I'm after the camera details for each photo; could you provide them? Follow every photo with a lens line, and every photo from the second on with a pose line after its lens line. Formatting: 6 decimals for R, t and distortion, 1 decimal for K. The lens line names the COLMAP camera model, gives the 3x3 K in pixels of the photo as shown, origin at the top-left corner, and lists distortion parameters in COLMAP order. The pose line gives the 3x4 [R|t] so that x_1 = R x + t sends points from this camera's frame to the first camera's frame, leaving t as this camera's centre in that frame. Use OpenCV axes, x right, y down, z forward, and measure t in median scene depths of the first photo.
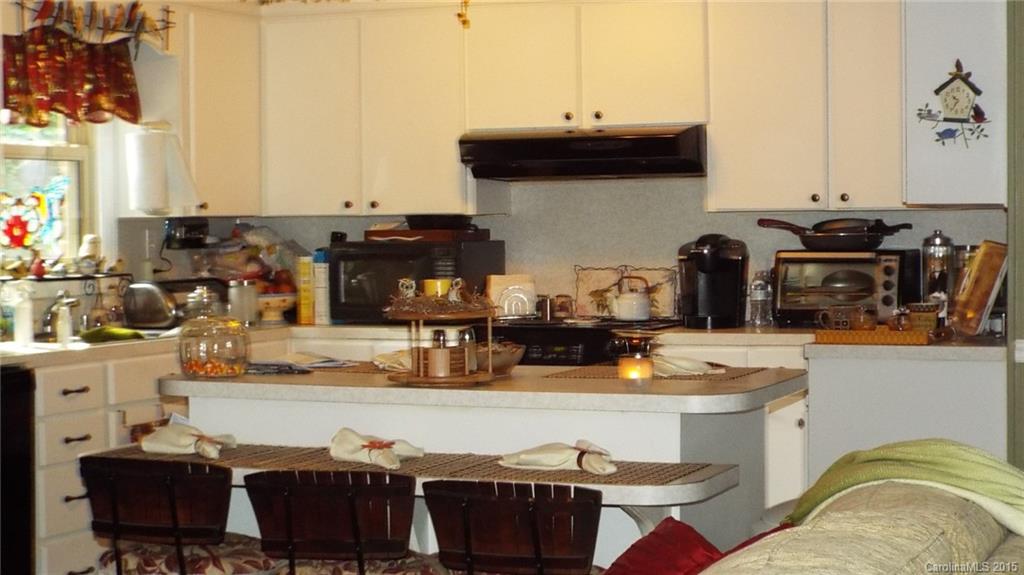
lens RADIAL K [[2004.4, 0, 512.0], [0, 2004.4, 288.3], [0, 0, 1]] dist [-0.135223, 0.000000]
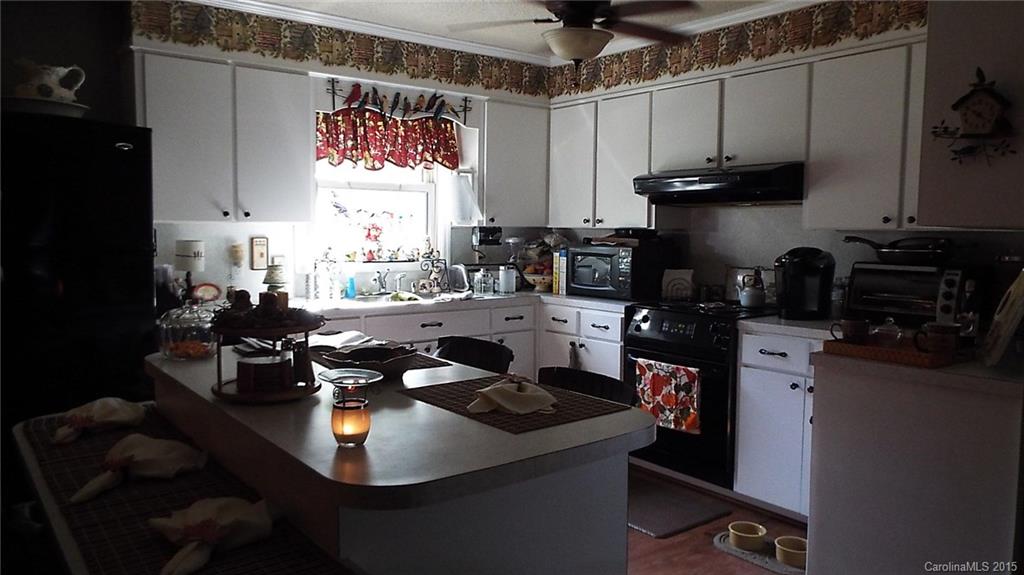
lens RADIAL K [[756.7, 0, 504.3], [0, 756.7, 292.5], [0, 0, 1]] dist [-0.018265, 0.022106]
pose [[0.876370, 0.059358, -0.477968, 0.170943], [-0.034755, 0.997583, 0.060164, -0.020843], [0.480384, -0.036114, 0.876315, 0.489385]]
